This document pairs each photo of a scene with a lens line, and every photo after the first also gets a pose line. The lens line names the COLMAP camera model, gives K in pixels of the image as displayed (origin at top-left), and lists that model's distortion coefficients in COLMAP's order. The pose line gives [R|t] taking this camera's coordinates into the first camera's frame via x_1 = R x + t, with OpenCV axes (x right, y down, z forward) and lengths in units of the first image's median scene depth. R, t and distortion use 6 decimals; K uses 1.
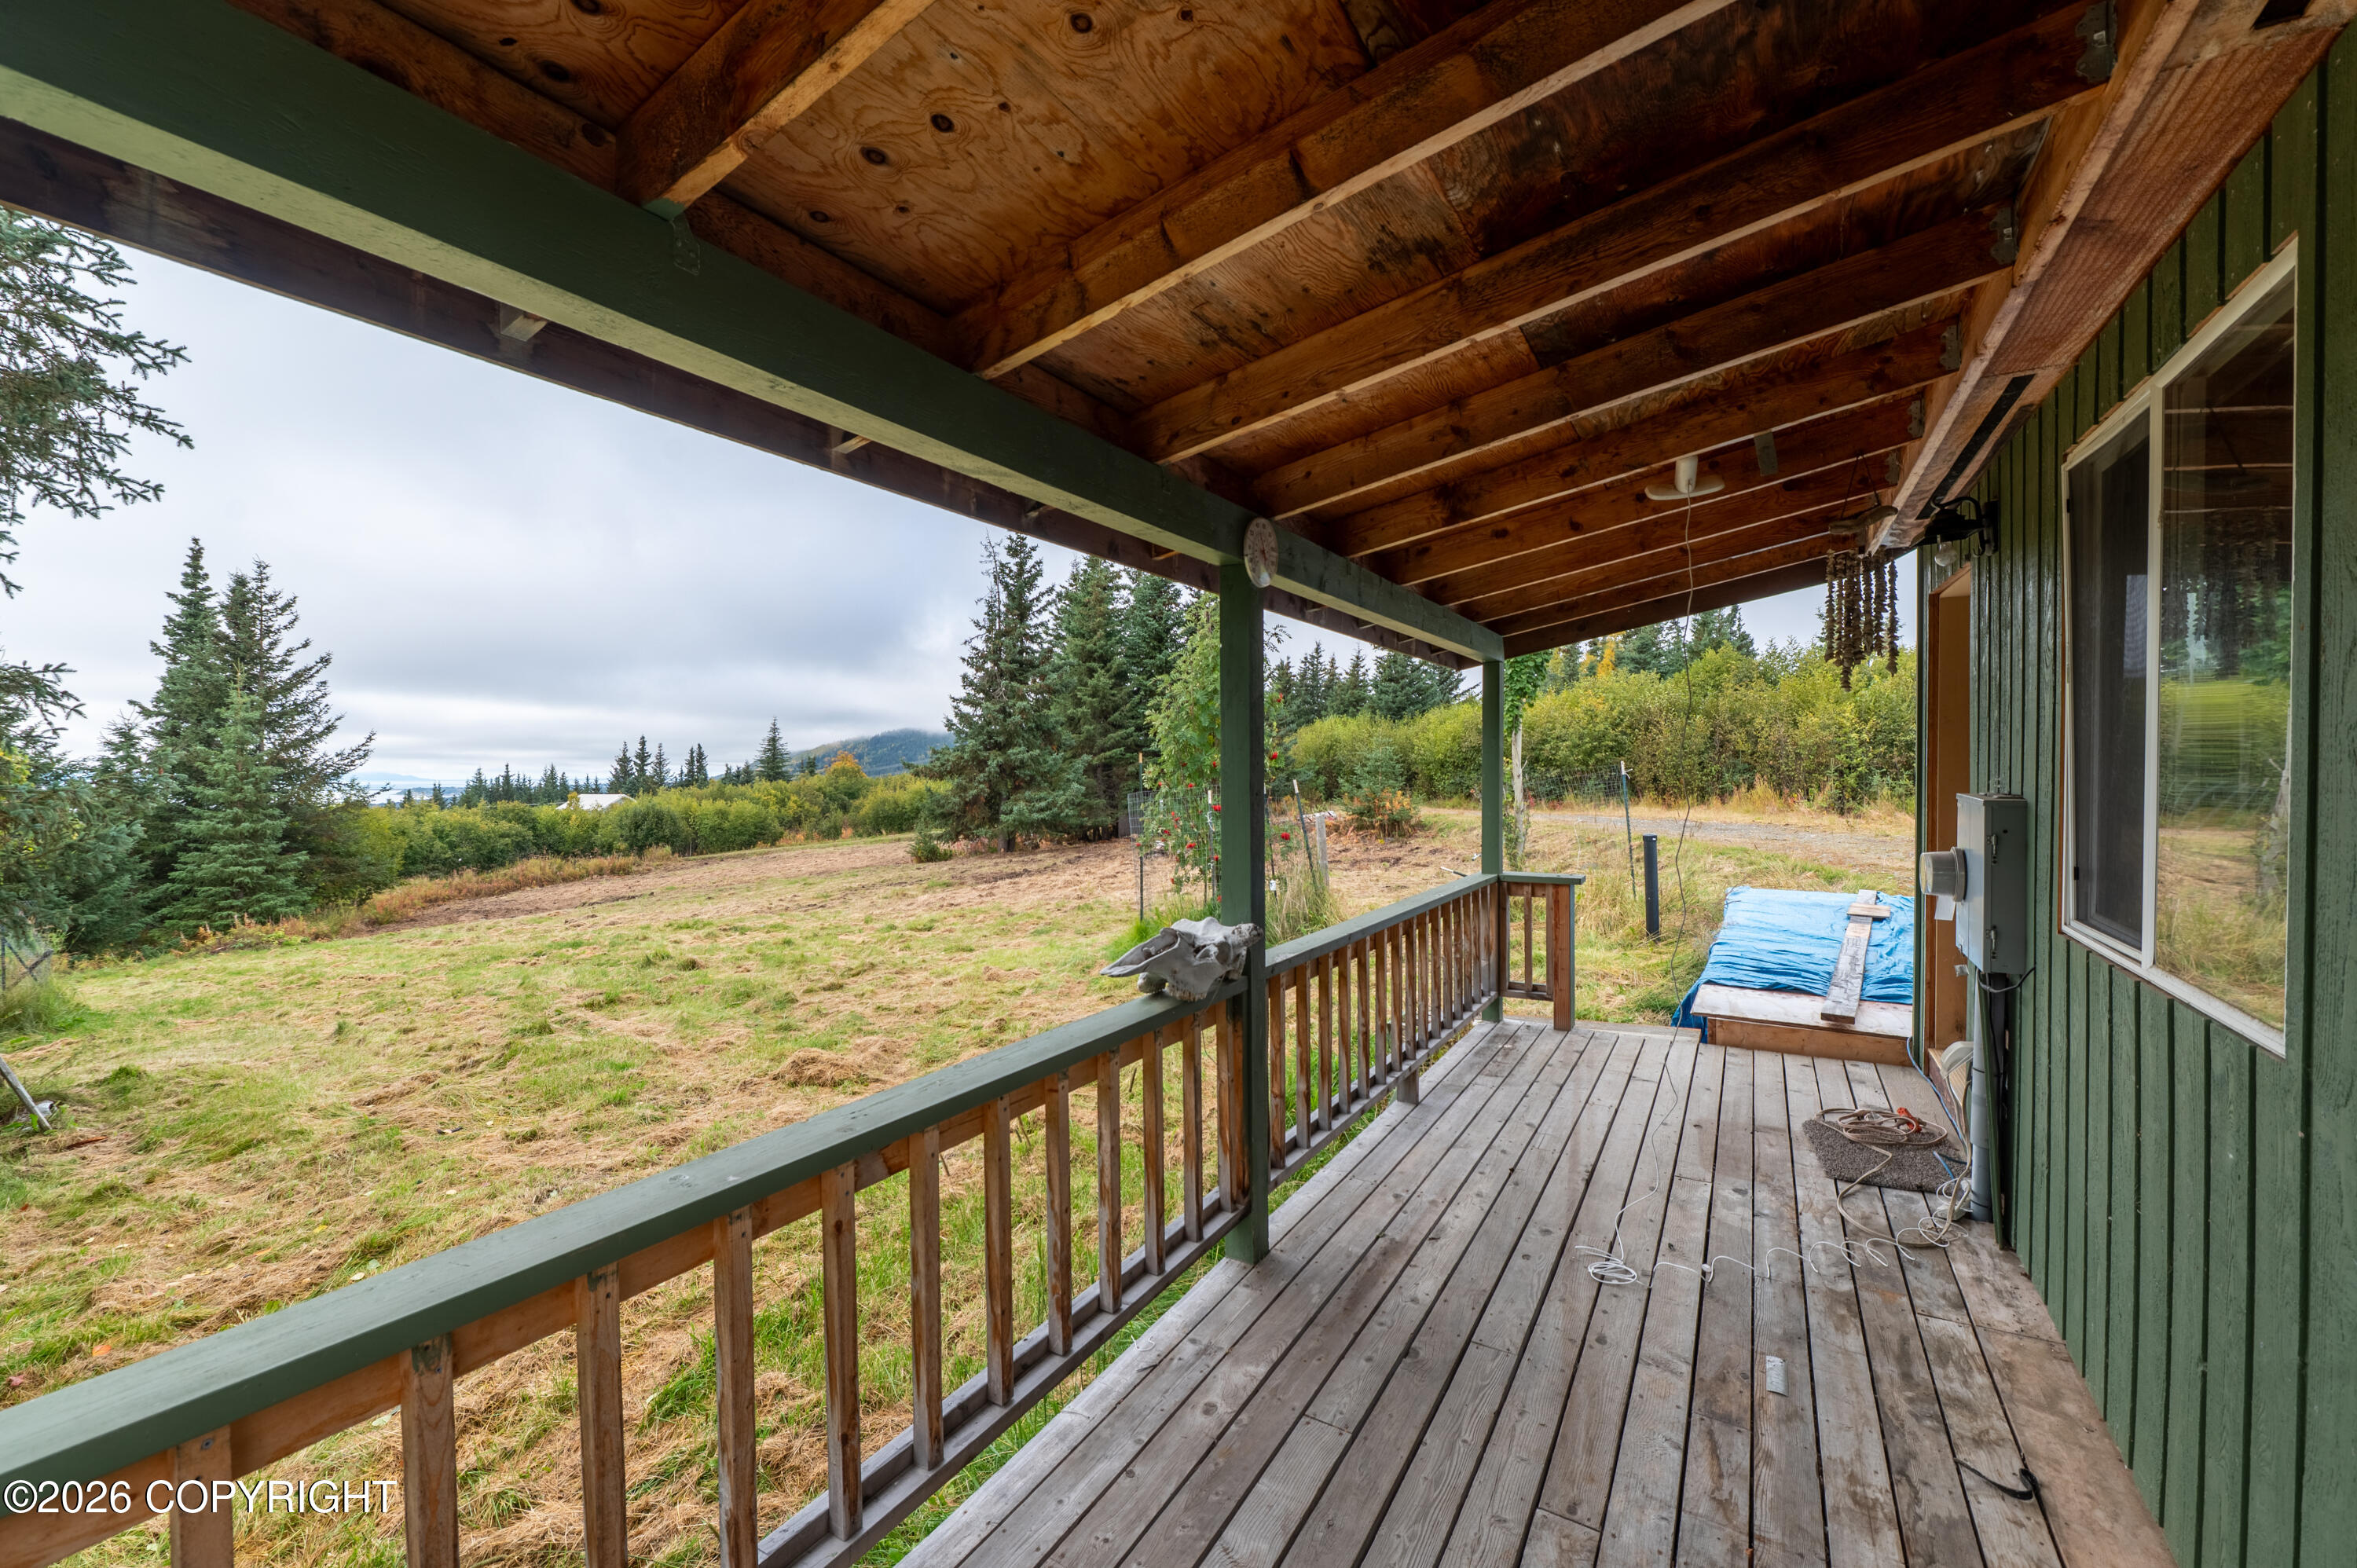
lens RADIAL K [[950.7, 0, 1179.9], [0, 950.7, 780.9], [0, 0, 1]] dist [-0.011613, 0.000259]
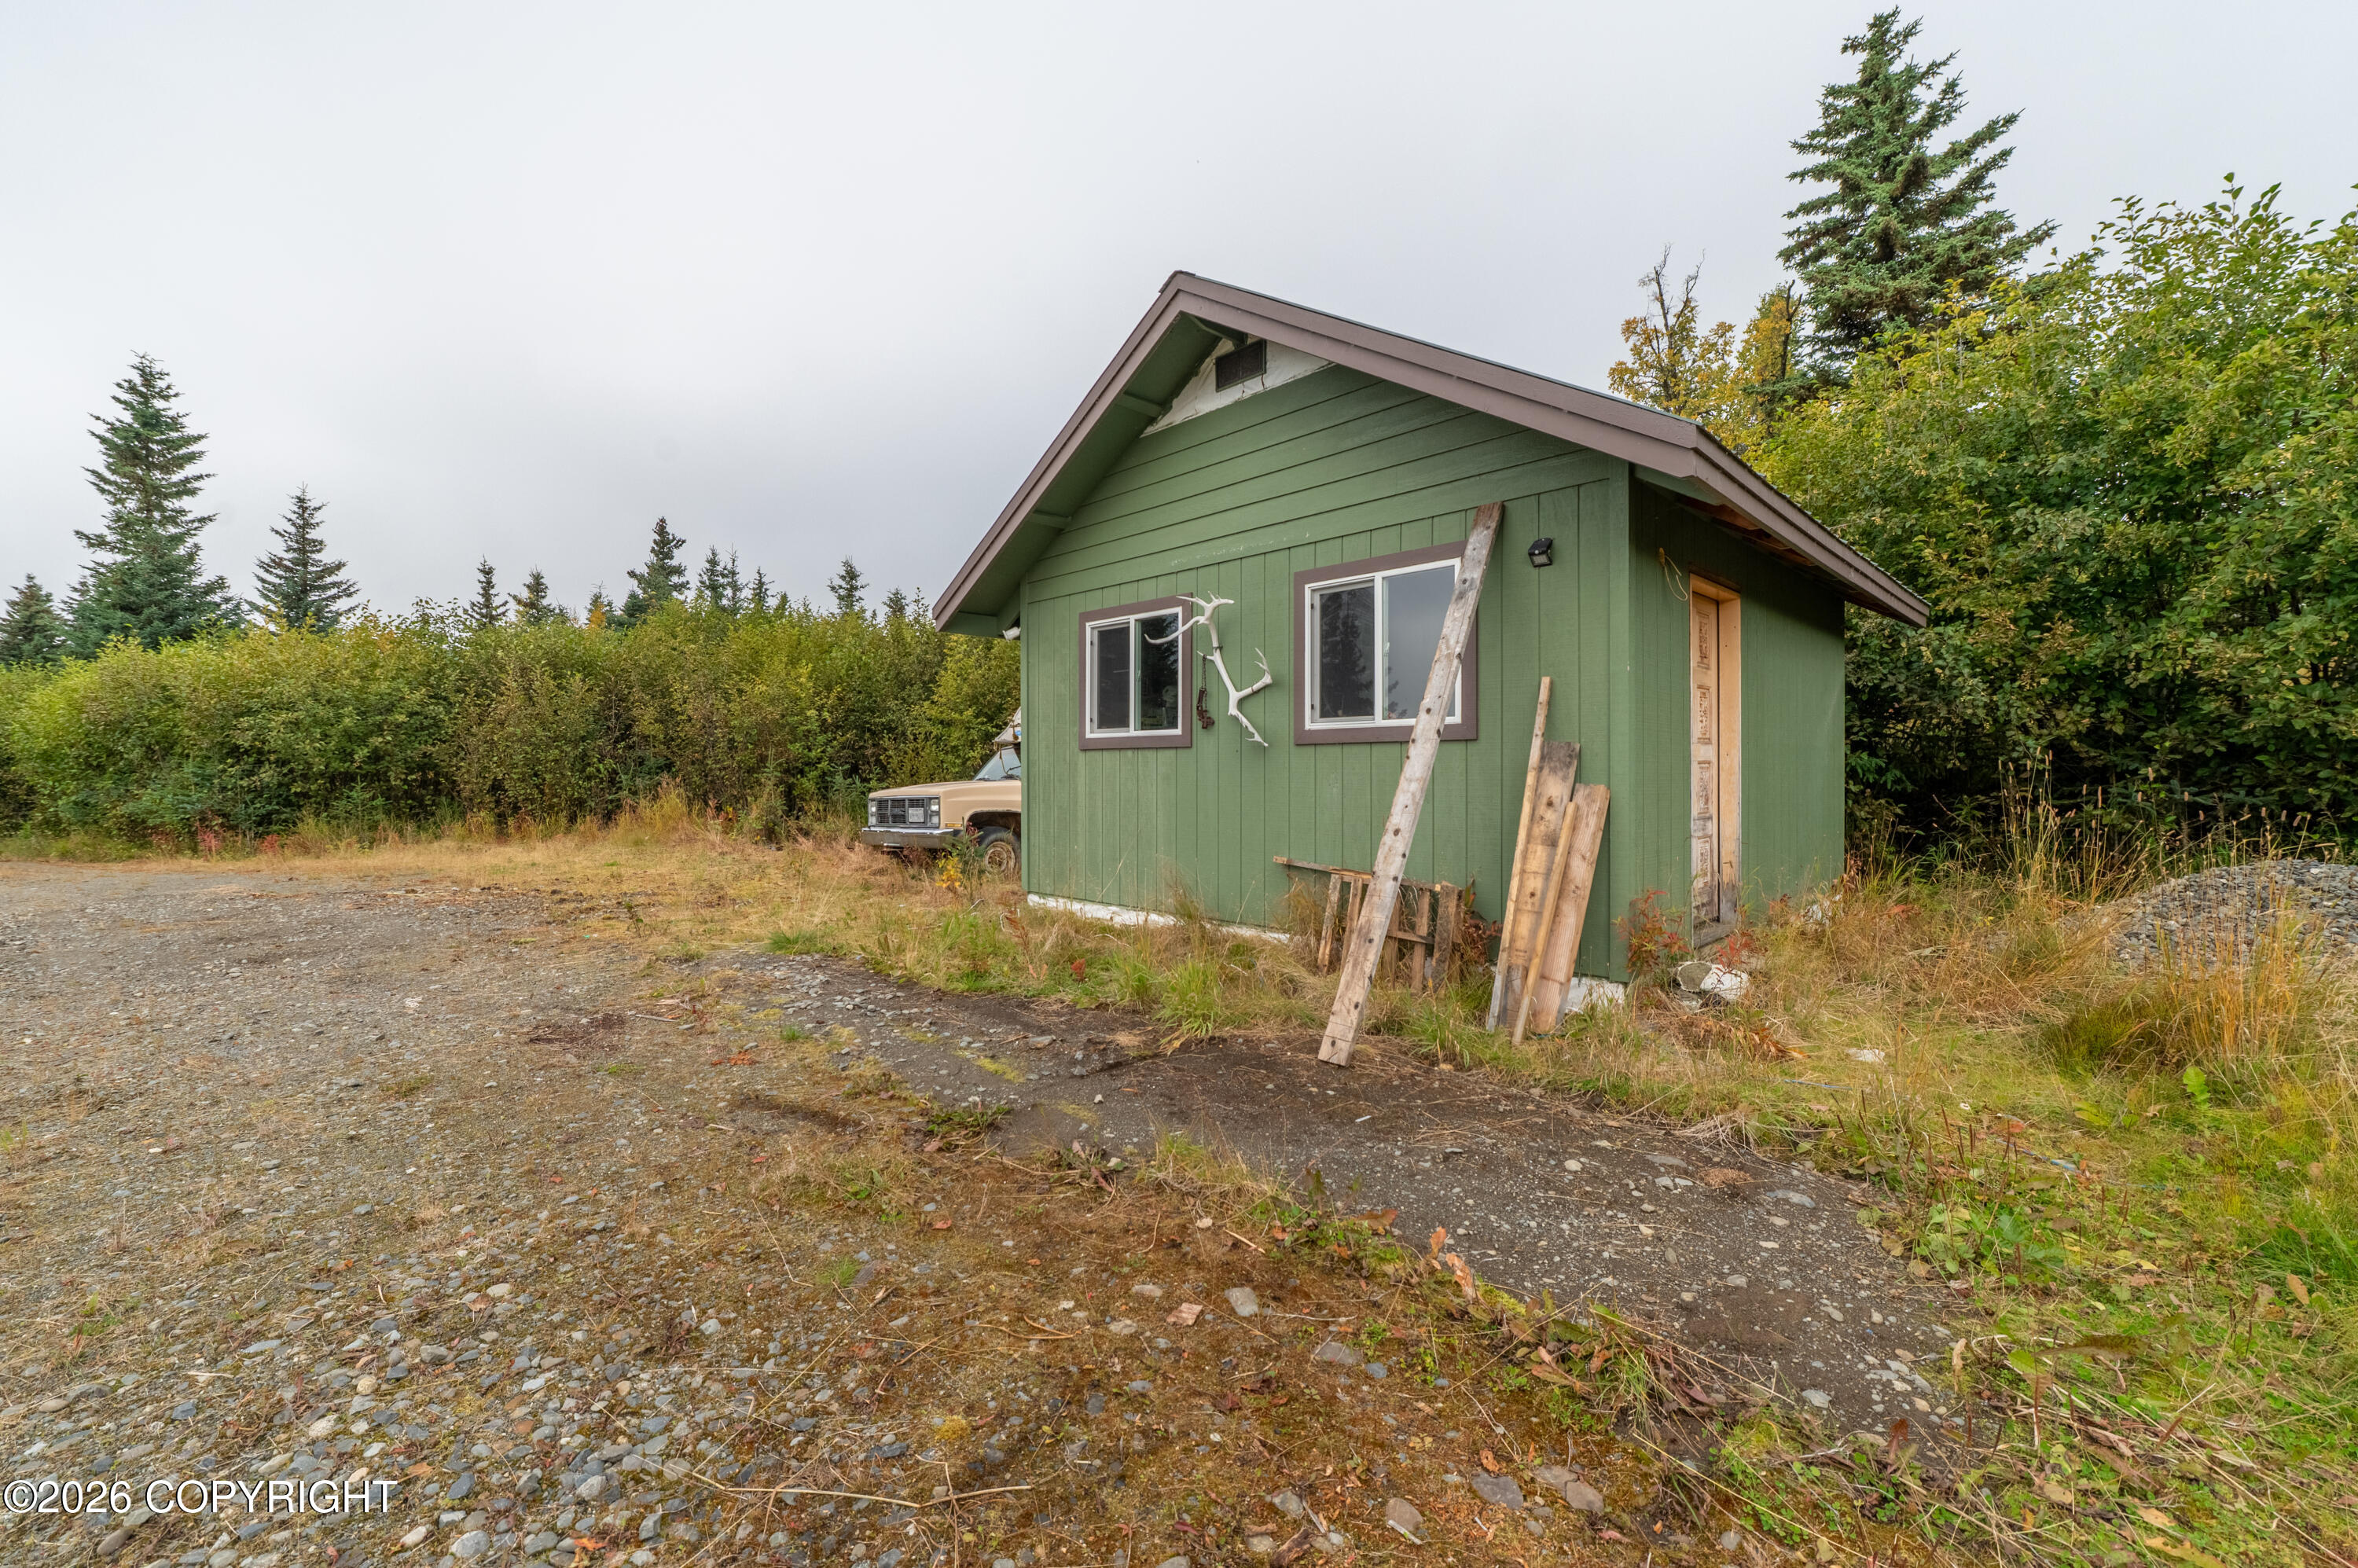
lens RADIAL K [[951.2, 0, 1179.7], [0, 951.2, 771.1], [0, 0, 1]] dist [-0.011613, 0.000259]
pose [[0.619880, -0.007573, 0.784660, 0.329273], [0.017275, 0.999843, -0.003998, -0.002109], [-0.784506, 0.016033, 0.619914, 0.369109]]
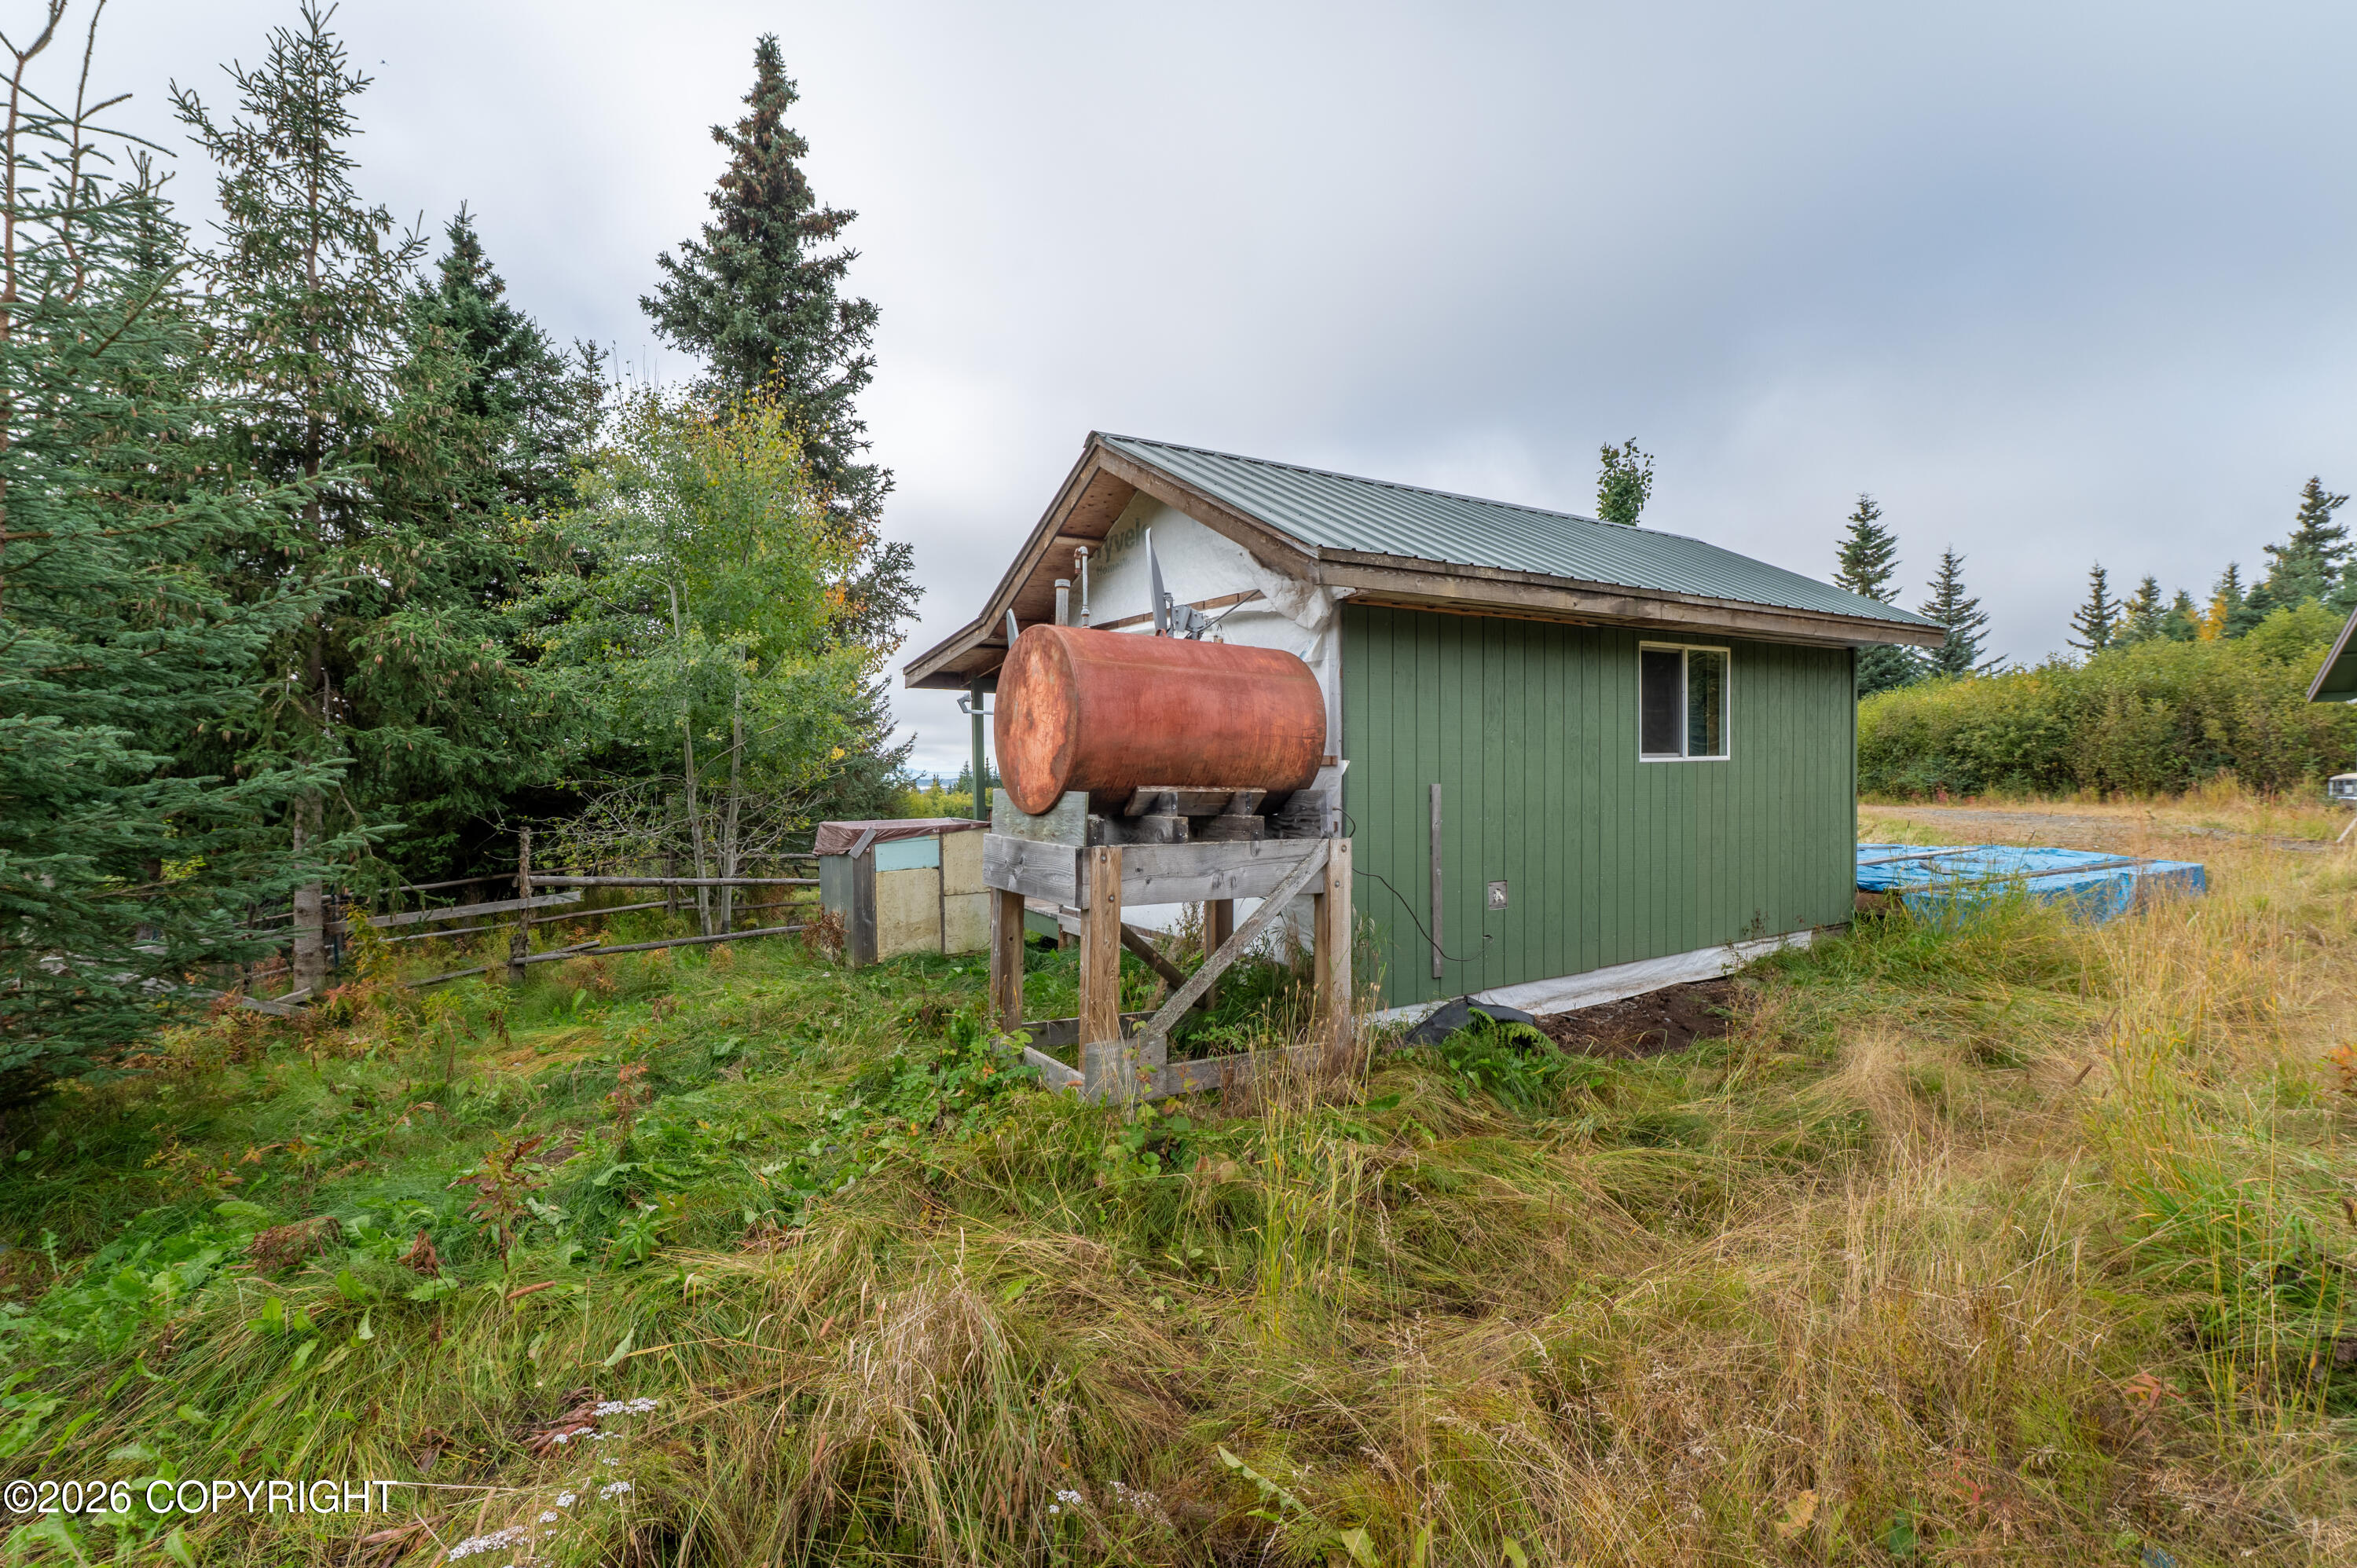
lens RADIAL K [[1069.8, 0, 1183.6], [0, 1069.8, 777.4], [0, 0, 1]] dist [-0.000075, -0.000236]
pose [[0.906300, 0.007911, -0.422562, 0.156193], [-0.007947, 0.999967, 0.001677, 0.007655], [0.422561, 0.001838, 0.906333, -0.261094]]
